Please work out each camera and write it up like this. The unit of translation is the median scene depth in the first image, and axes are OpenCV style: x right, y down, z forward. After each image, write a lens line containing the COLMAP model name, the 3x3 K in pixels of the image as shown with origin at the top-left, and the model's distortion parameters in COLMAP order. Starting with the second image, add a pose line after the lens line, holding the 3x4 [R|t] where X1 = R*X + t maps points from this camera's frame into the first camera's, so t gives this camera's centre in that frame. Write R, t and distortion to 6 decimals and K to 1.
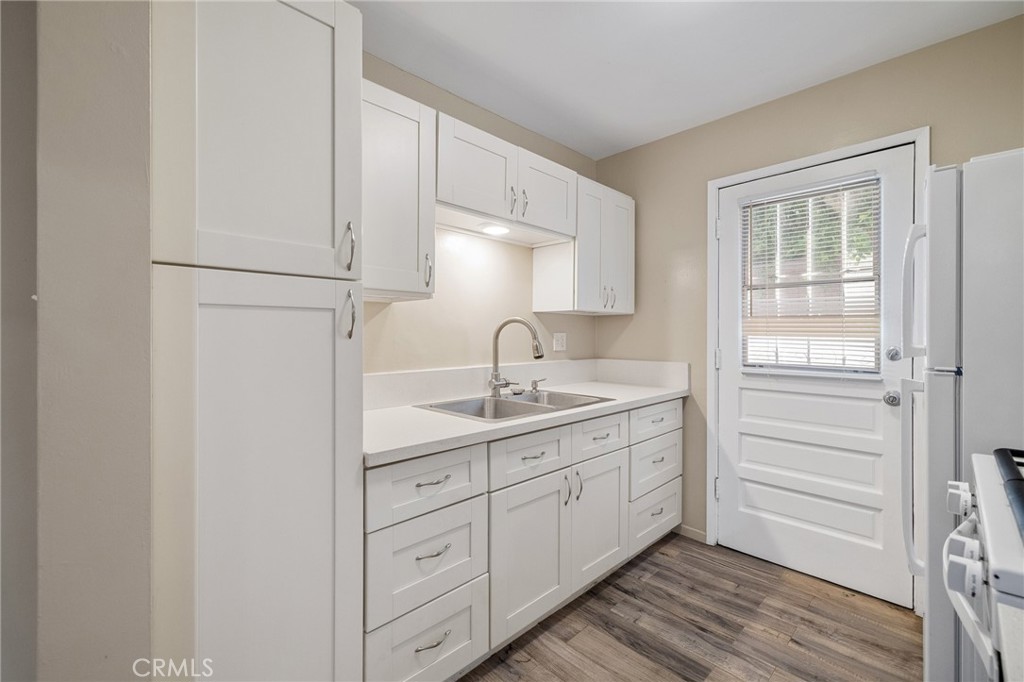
lens RADIAL K [[436.3, 0, 507.8], [0, 436.3, 333.7], [0, 0, 1]] dist [-0.000654, 0.000699]
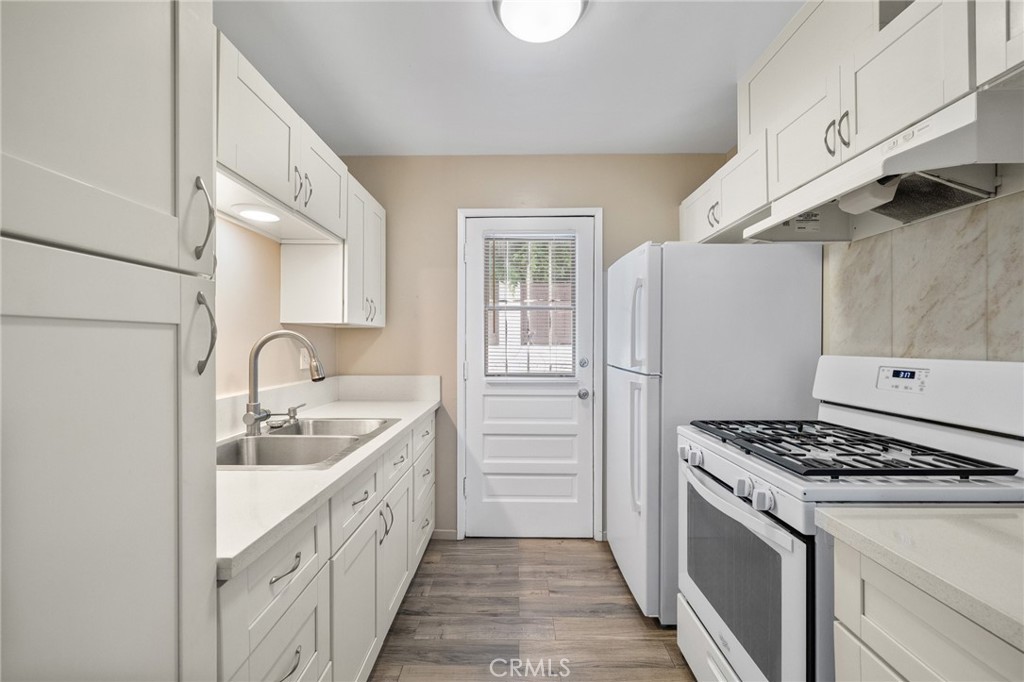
lens RADIAL K [[436.3, 0, 512.4], [0, 436.3, 344.2], [0, 0, 1]] dist [-0.000654, 0.000699]
pose [[0.701471, -0.002335, 0.712694, -0.261488], [-0.001901, 0.999985, 0.005147, -0.018165], [-0.712695, -0.004965, 0.701456, 0.154375]]
